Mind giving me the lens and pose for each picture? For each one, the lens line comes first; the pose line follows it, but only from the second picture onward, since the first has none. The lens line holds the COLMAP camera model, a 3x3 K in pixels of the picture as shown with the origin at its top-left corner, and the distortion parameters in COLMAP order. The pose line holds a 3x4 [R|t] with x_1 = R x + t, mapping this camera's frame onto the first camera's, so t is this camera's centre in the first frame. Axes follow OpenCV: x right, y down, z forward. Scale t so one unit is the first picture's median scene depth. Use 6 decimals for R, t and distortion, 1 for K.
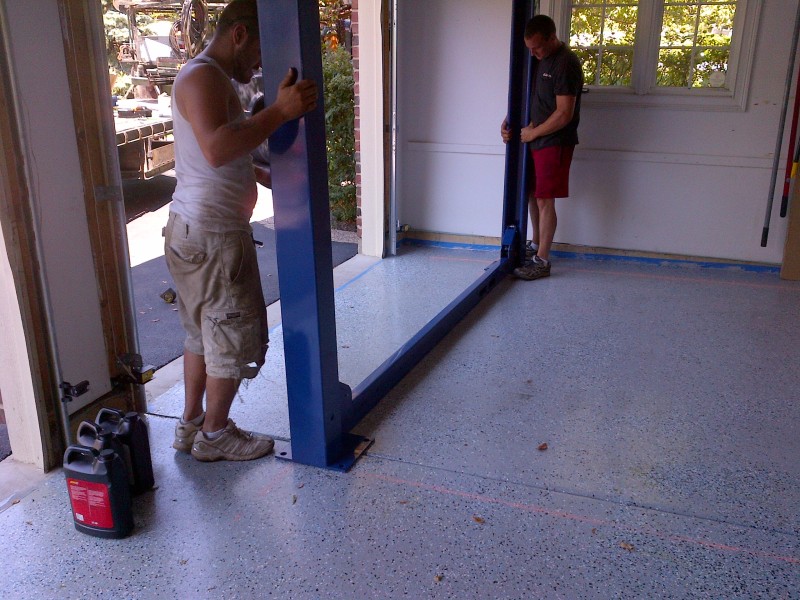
lens RADIAL K [[716.7, 0, 399.7], [0, 716.7, 300.1], [0, 0, 1]] dist [-0.003183, -0.005537]
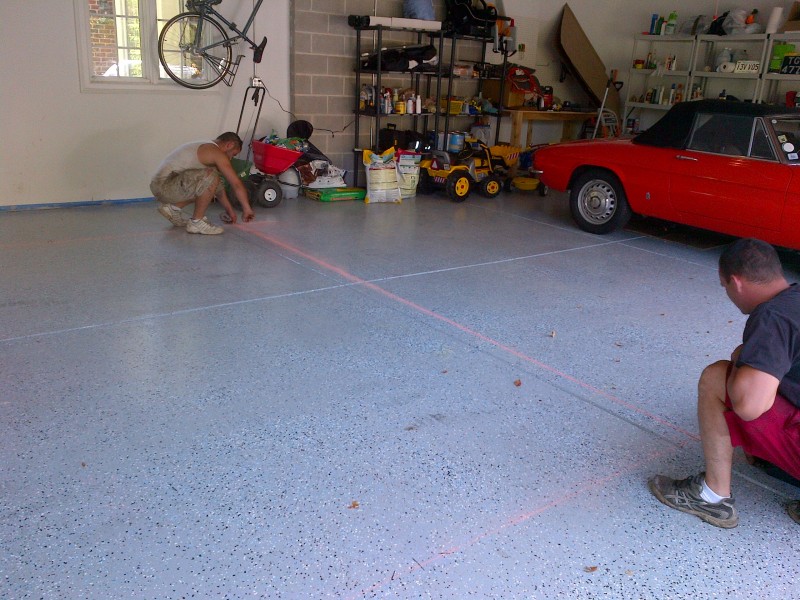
lens RADIAL K [[716.7, 0, 399.6], [0, 716.7, 300.0], [0, 0, 1]] dist [-0.003183, -0.005537]
pose [[-0.845139, -0.208258, 0.492310, -0.137249], [0.122126, 0.821402, 0.557122, -0.331215], [-0.520410, 0.530969, -0.668764, 0.975103]]
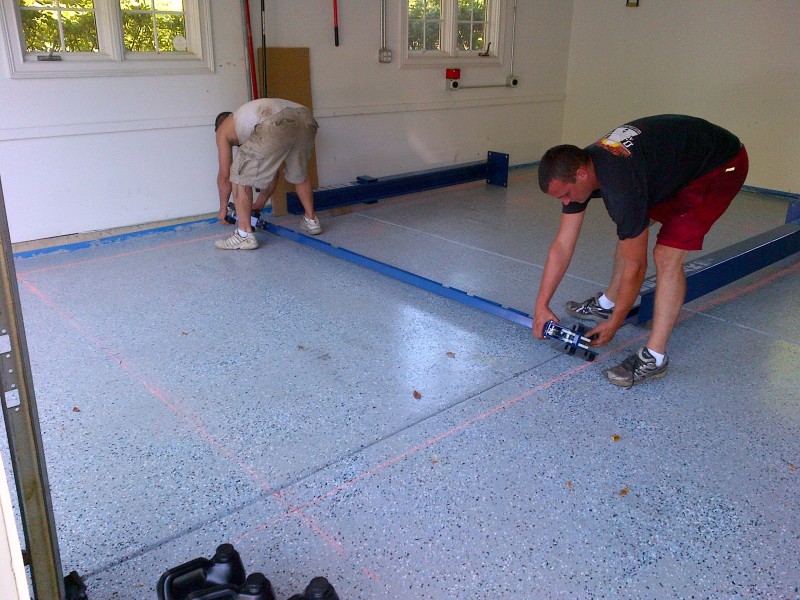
lens RADIAL K [[716.7, 0, 399.5], [0, 716.7, 297.1], [0, 0, 1]] dist [-0.003183, -0.005537]
pose [[0.462866, -0.302632, 0.833168, -0.362158], [0.277105, 0.942209, 0.188294, -0.064915], [-0.842002, 0.143720, 0.519977, 0.228933]]
